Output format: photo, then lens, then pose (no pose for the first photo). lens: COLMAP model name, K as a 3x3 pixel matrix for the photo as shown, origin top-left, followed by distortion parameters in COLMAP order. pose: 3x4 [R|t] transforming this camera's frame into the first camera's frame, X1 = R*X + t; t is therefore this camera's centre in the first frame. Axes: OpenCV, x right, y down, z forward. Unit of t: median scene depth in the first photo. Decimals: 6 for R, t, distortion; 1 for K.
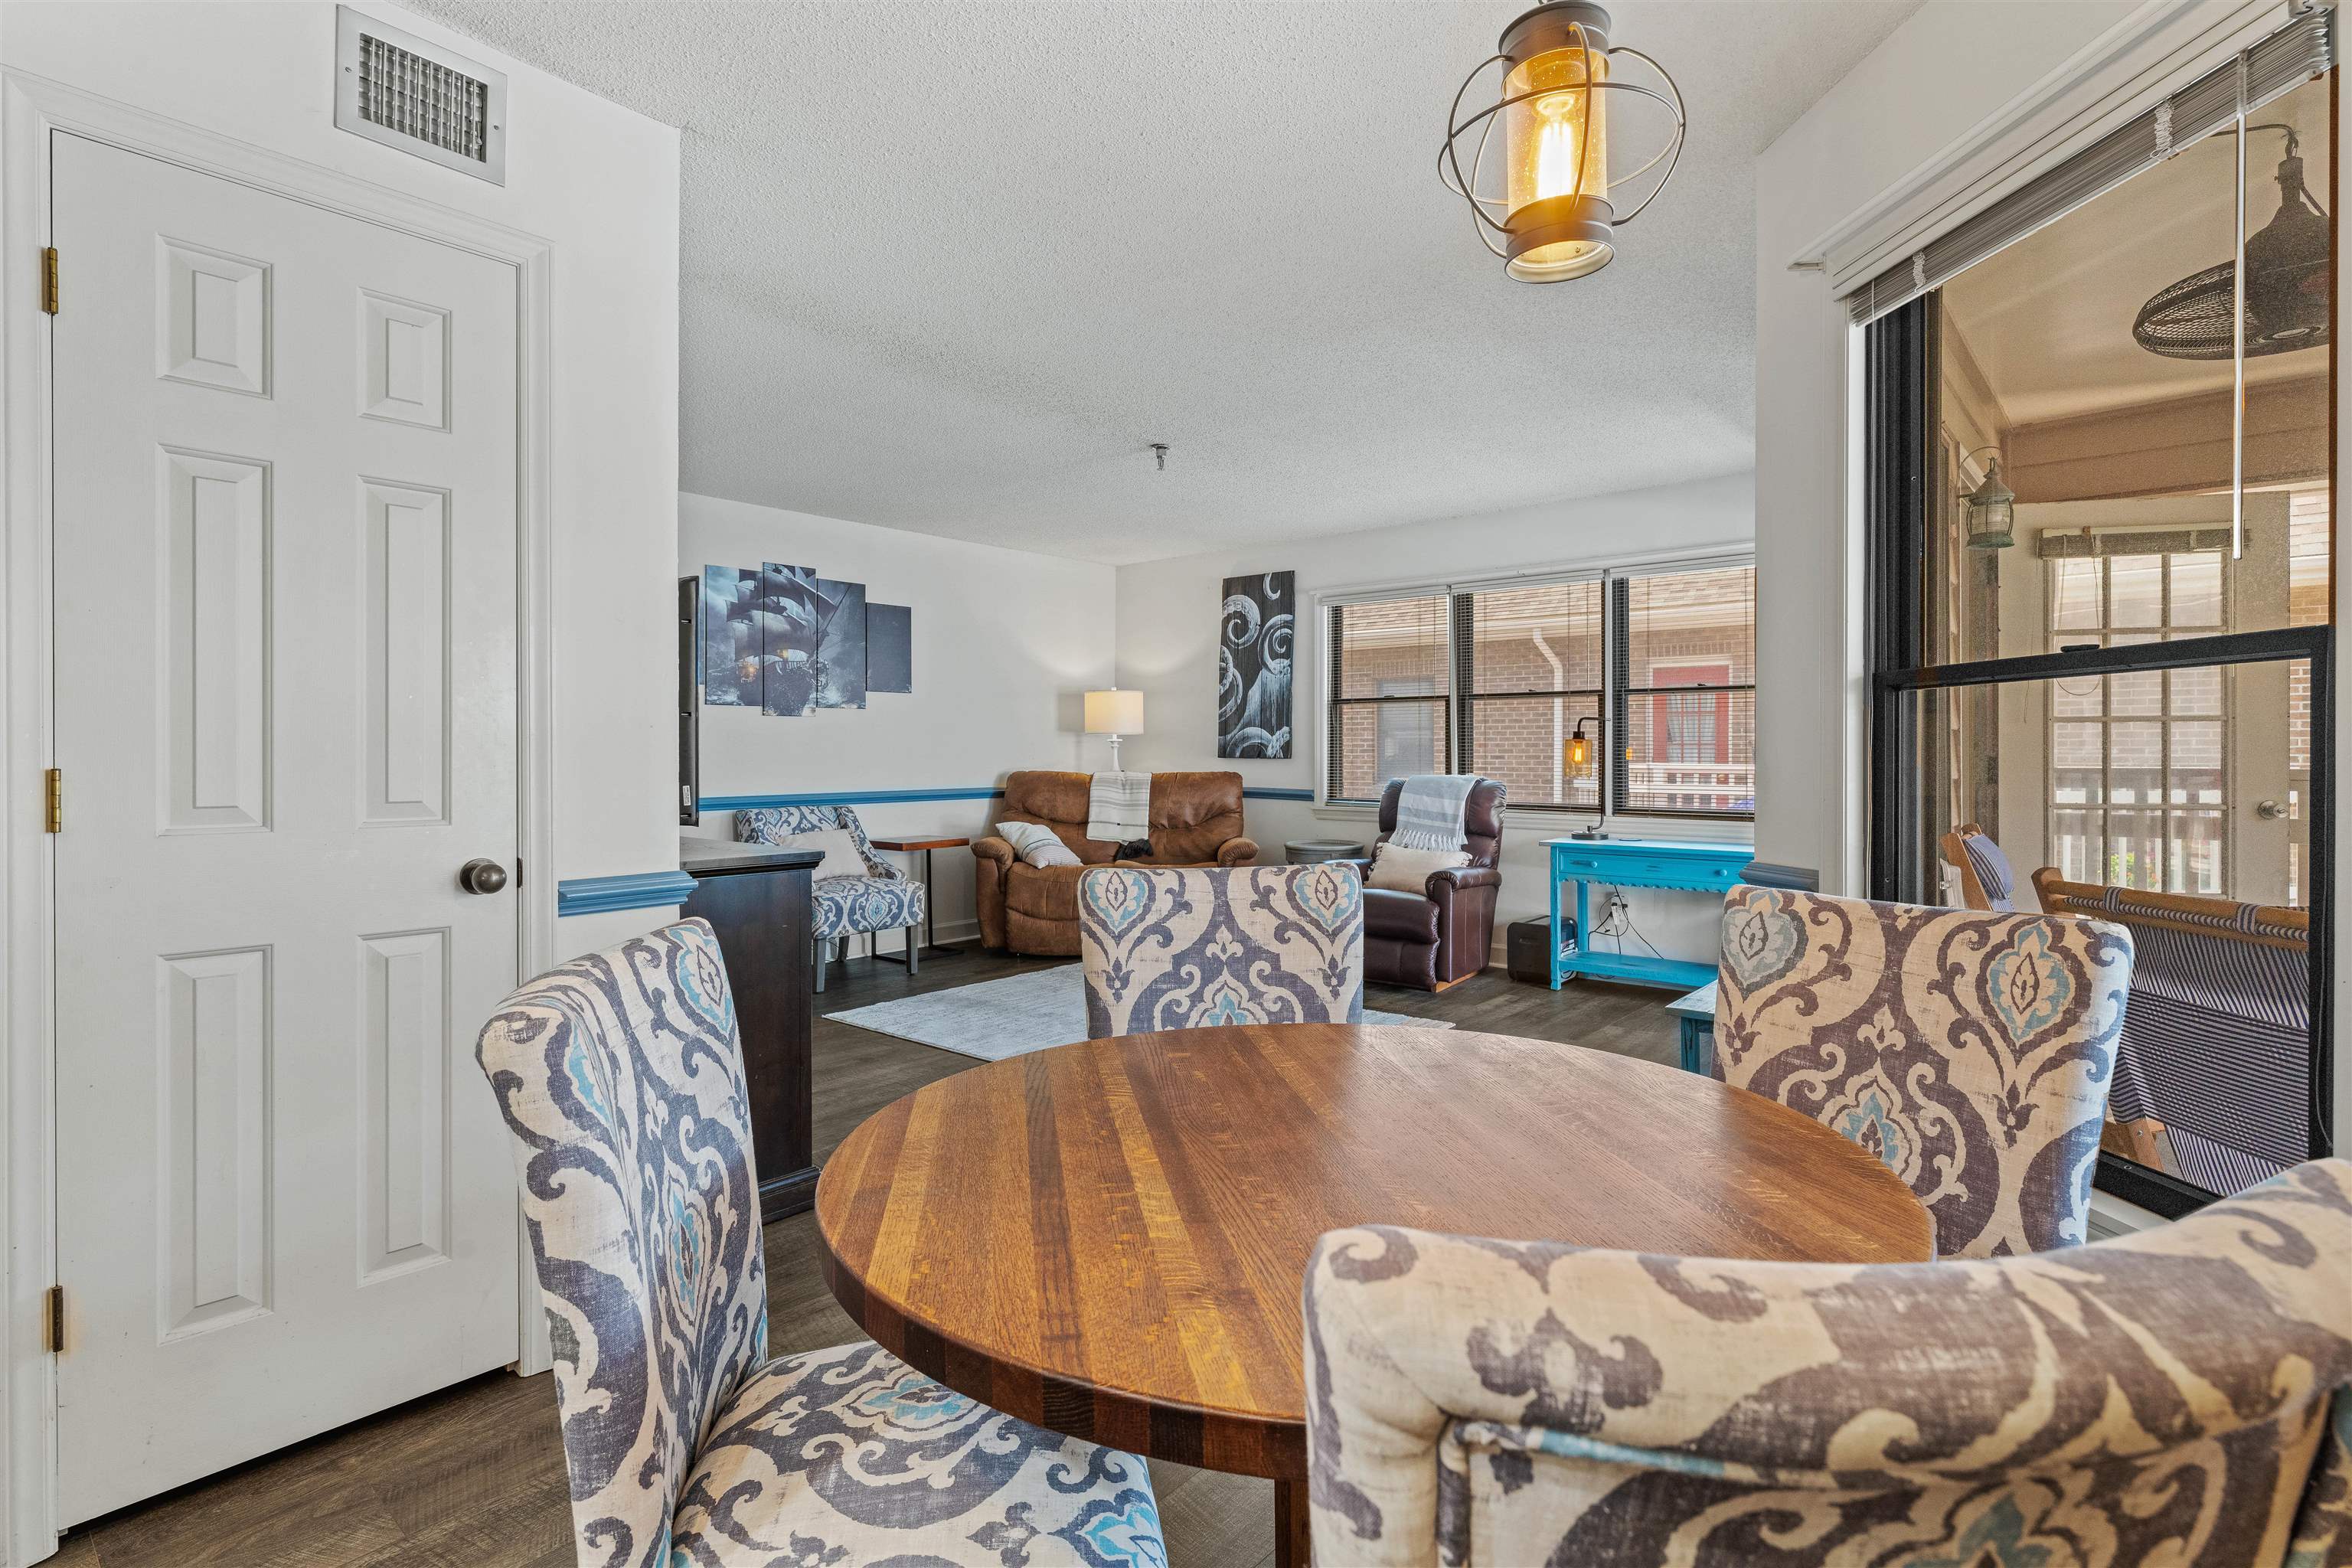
lens RADIAL K [[1141.7, 0, 1172.9], [0, 1141.7, 762.3], [0, 0, 1]] dist [-0.002835, 0.000125]
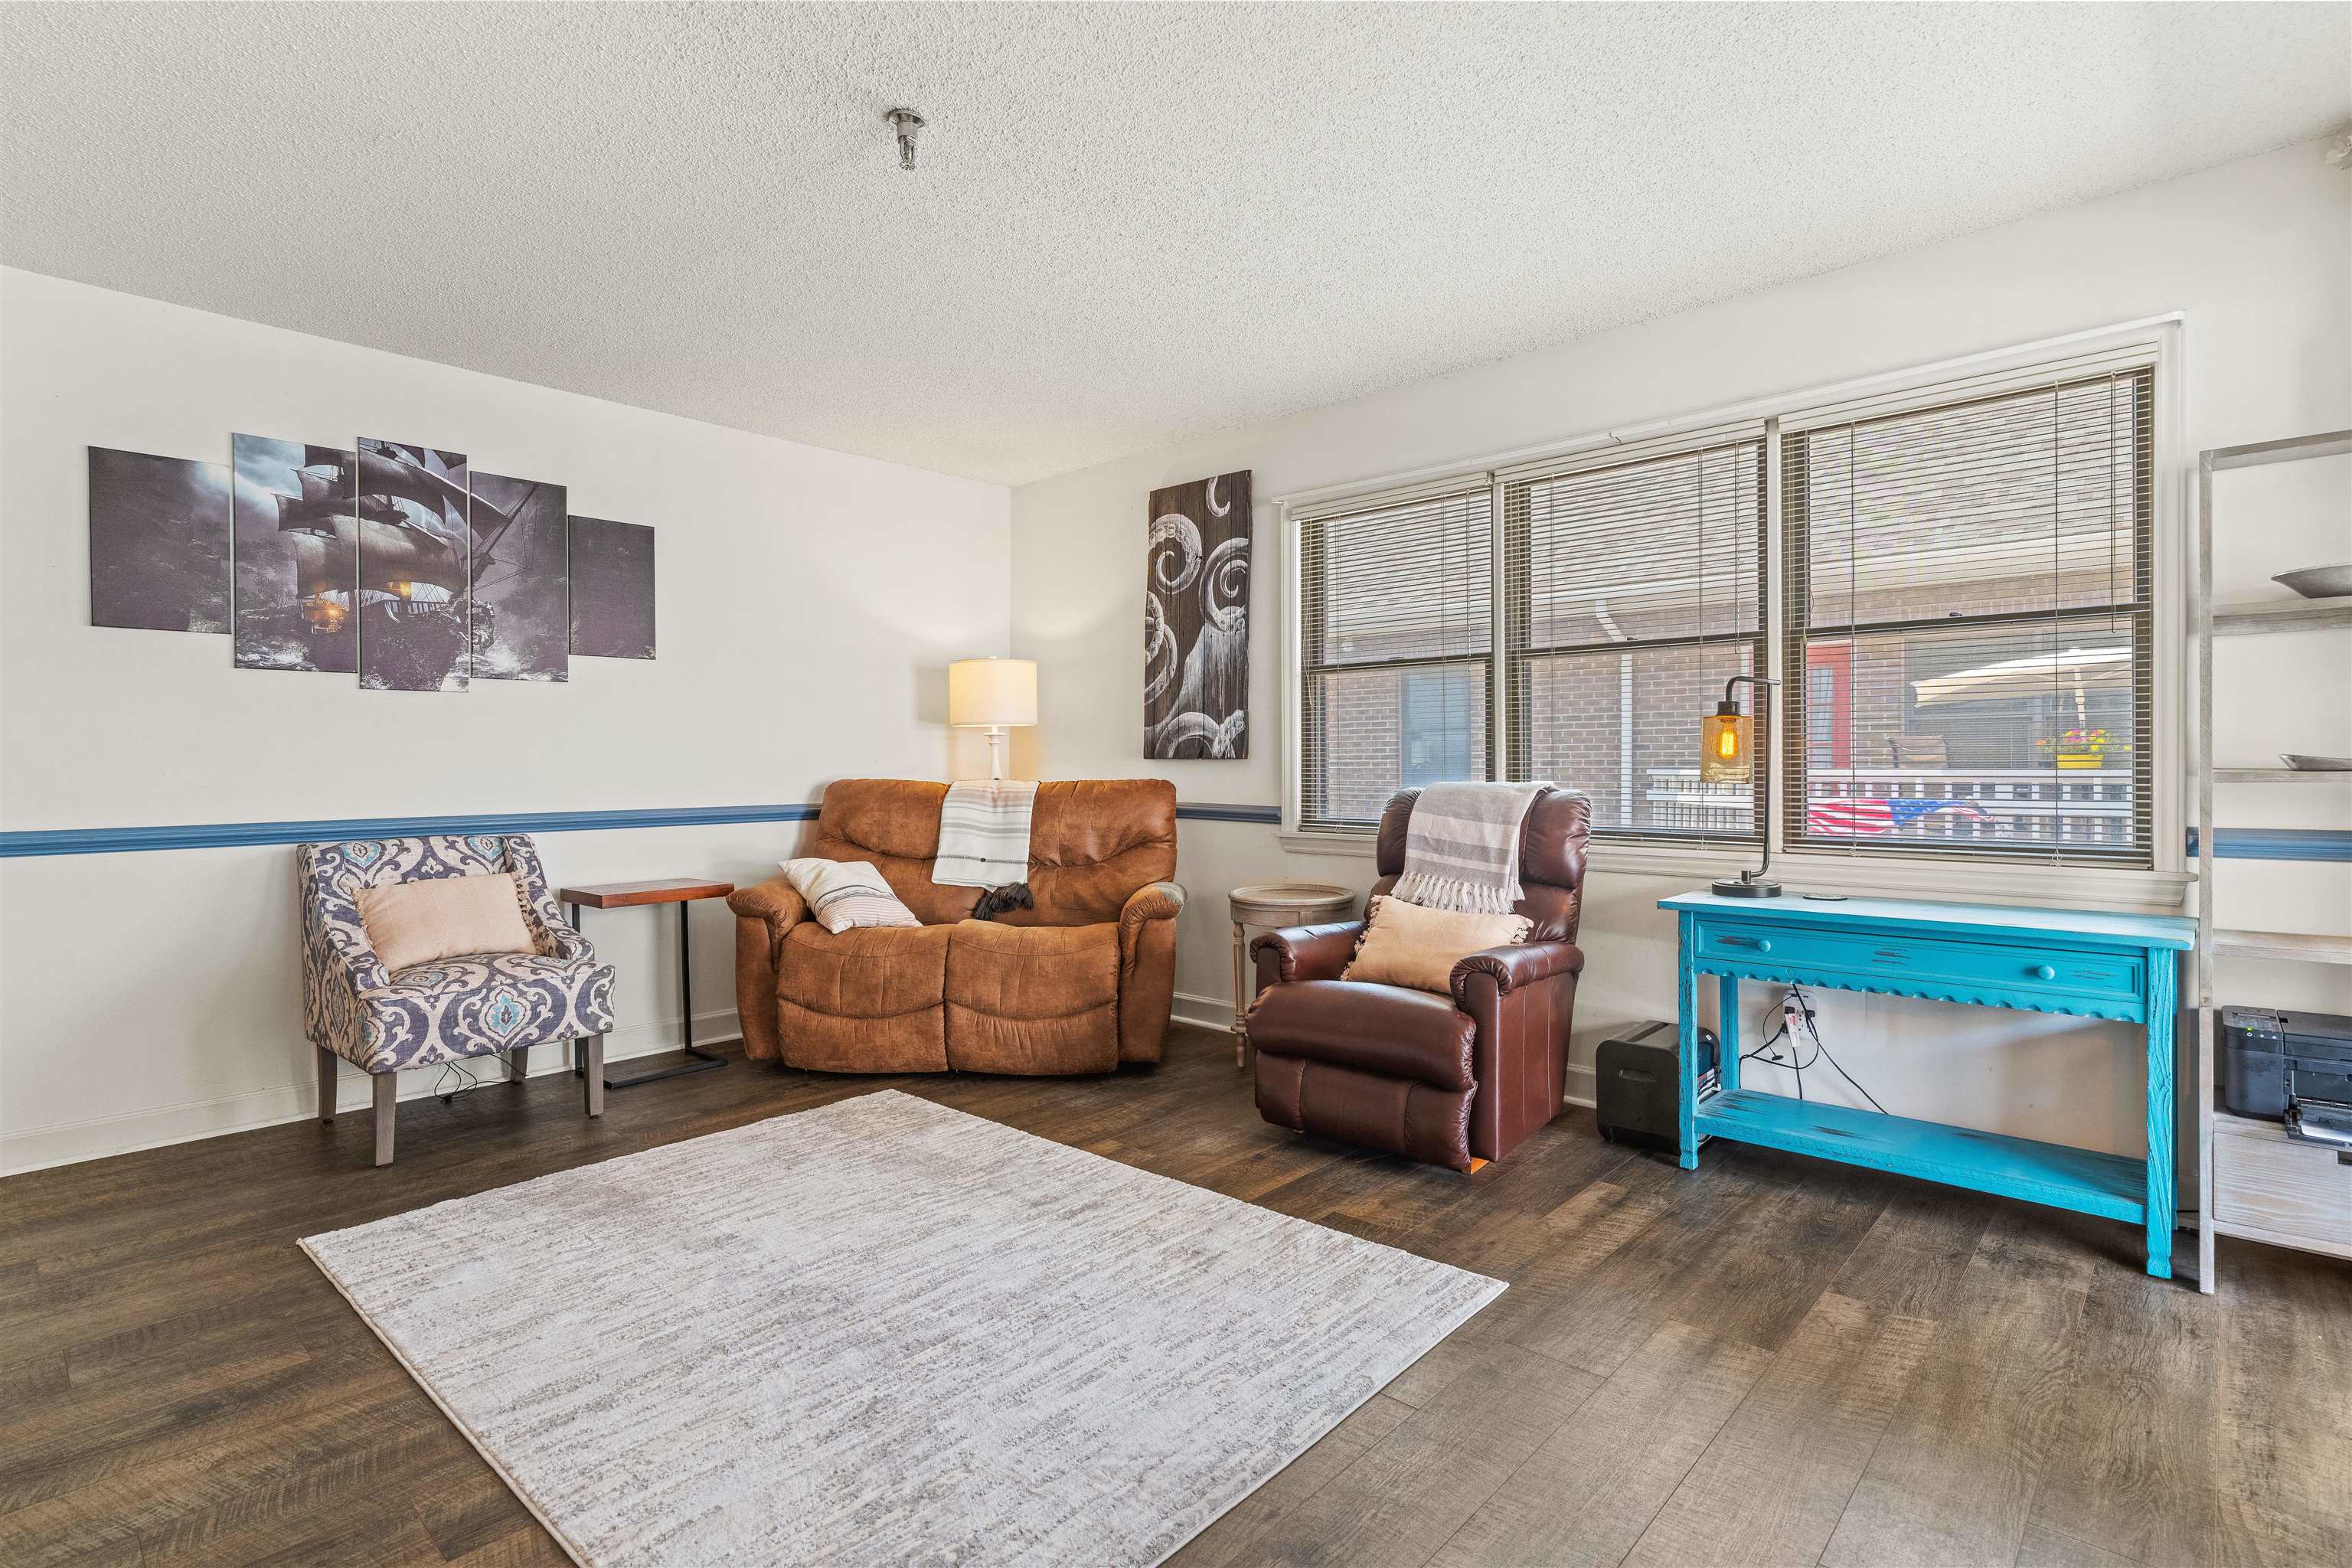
lens RADIAL K [[1141.7, 0, 1174.3], [0, 1141.7, 776.7], [0, 0, 1]] dist [-0.002835, 0.000125]
pose [[0.999484, -0.003656, -0.031901, 0.091394], [0.003662, 0.999993, 0.000119, 0.007389], [0.031900, -0.000235, 0.999491, 0.383892]]
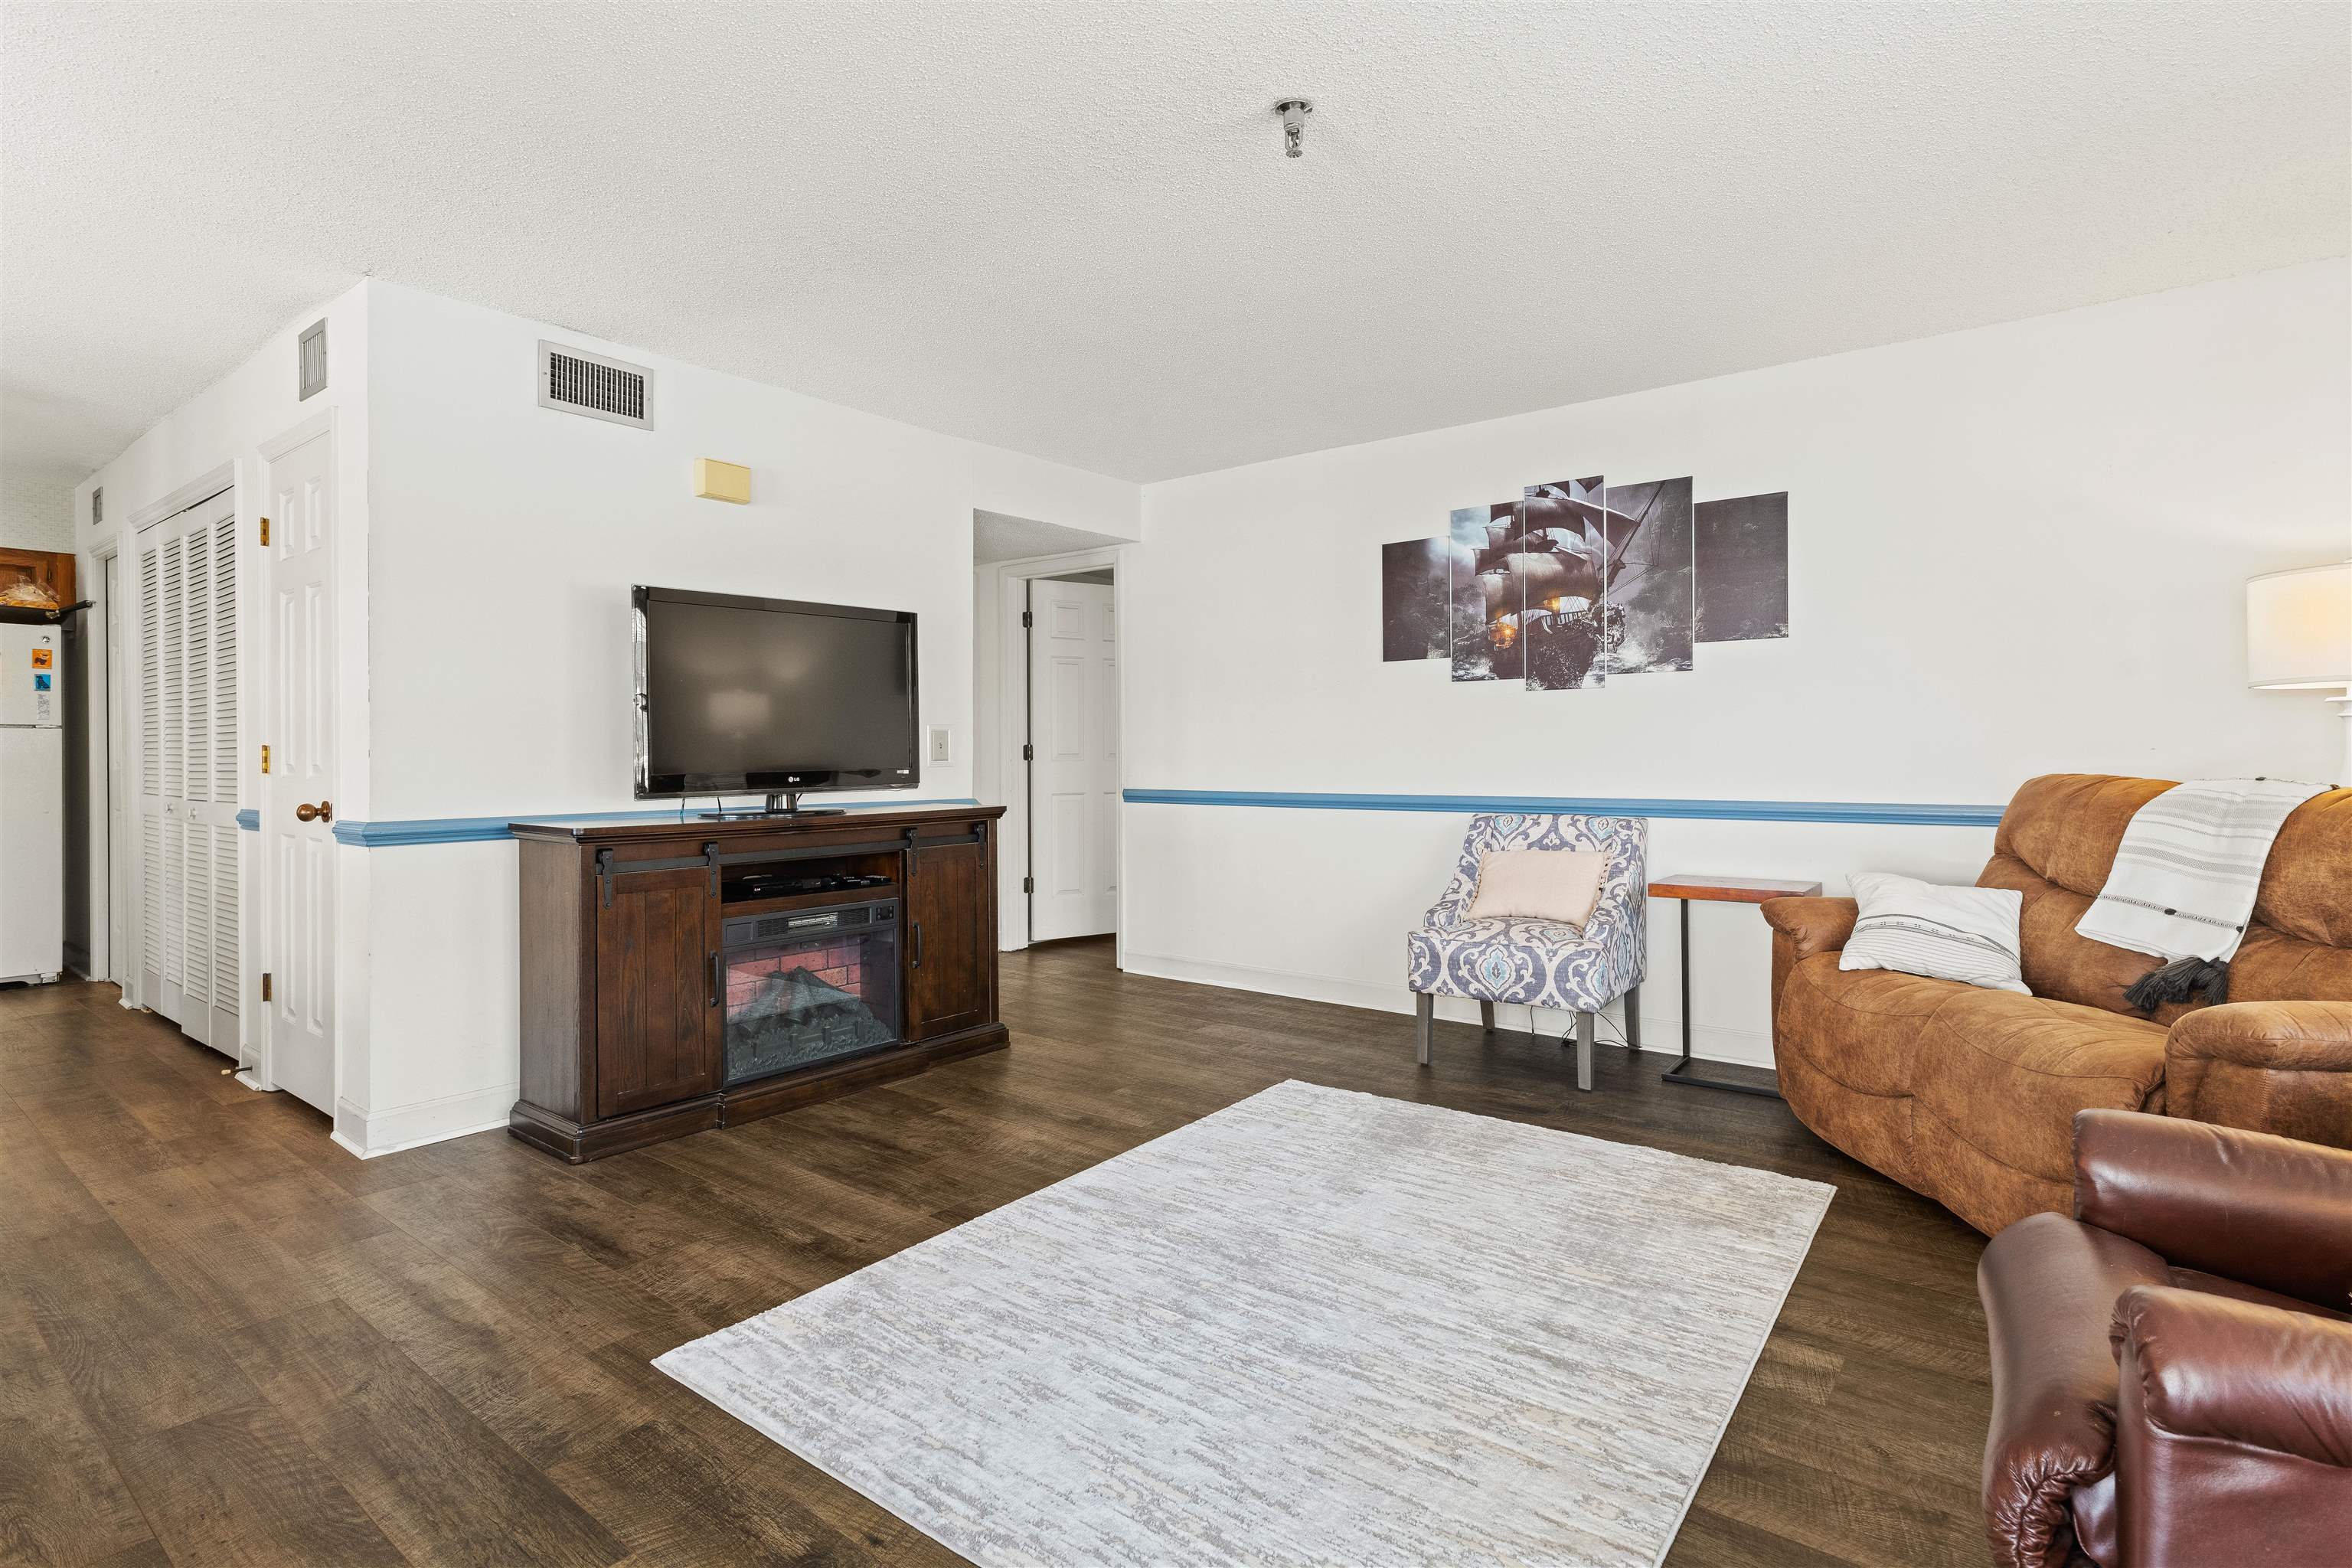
lens RADIAL K [[1141.7, 0, 1197.9], [0, 1141.7, 755.3], [0, 0, 1]] dist [-0.002835, 0.000125]
pose [[0.056169, 0.002388, -0.998418, 0.363298], [-0.007736, 0.999968, 0.001956, 0.001791], [0.998391, 0.007614, 0.056186, 0.705334]]
